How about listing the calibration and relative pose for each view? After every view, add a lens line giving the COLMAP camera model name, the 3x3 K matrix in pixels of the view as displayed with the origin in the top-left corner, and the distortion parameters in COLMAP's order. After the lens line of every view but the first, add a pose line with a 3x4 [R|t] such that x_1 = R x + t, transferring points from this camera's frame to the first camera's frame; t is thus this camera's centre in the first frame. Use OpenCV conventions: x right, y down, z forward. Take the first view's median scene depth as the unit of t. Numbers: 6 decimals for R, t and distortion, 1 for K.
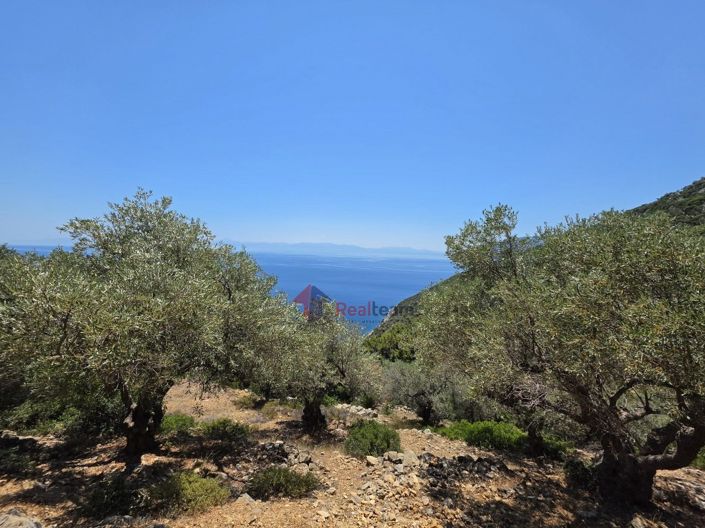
lens RADIAL K [[281.4, 0, 350.8], [0, 281.4, 266.6], [0, 0, 1]] dist [-0.009779, 0.003700]
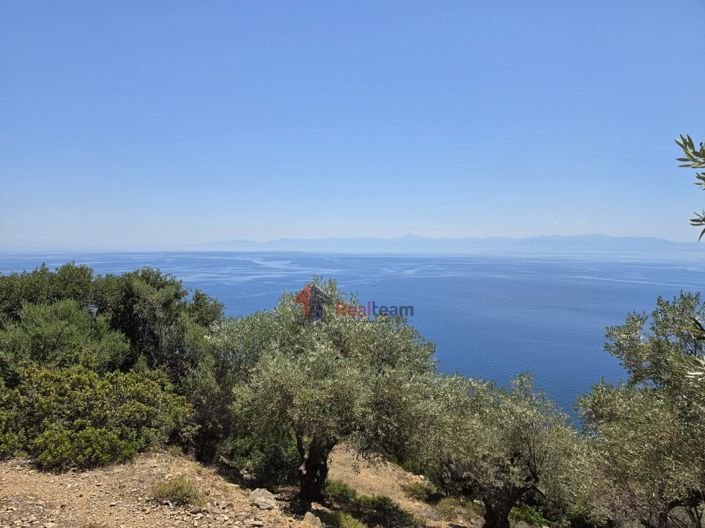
lens RADIAL K [[482.5, 0, 346.1], [0, 482.5, 268.8], [0, 0, 1]] dist [0.069987, -0.080312]
pose [[0.854210, -0.002799, -0.519921, 0.304485], [-0.009228, 0.999746, -0.020545, -0.173519], [0.519847, 0.022348, 0.853967, -0.482274]]
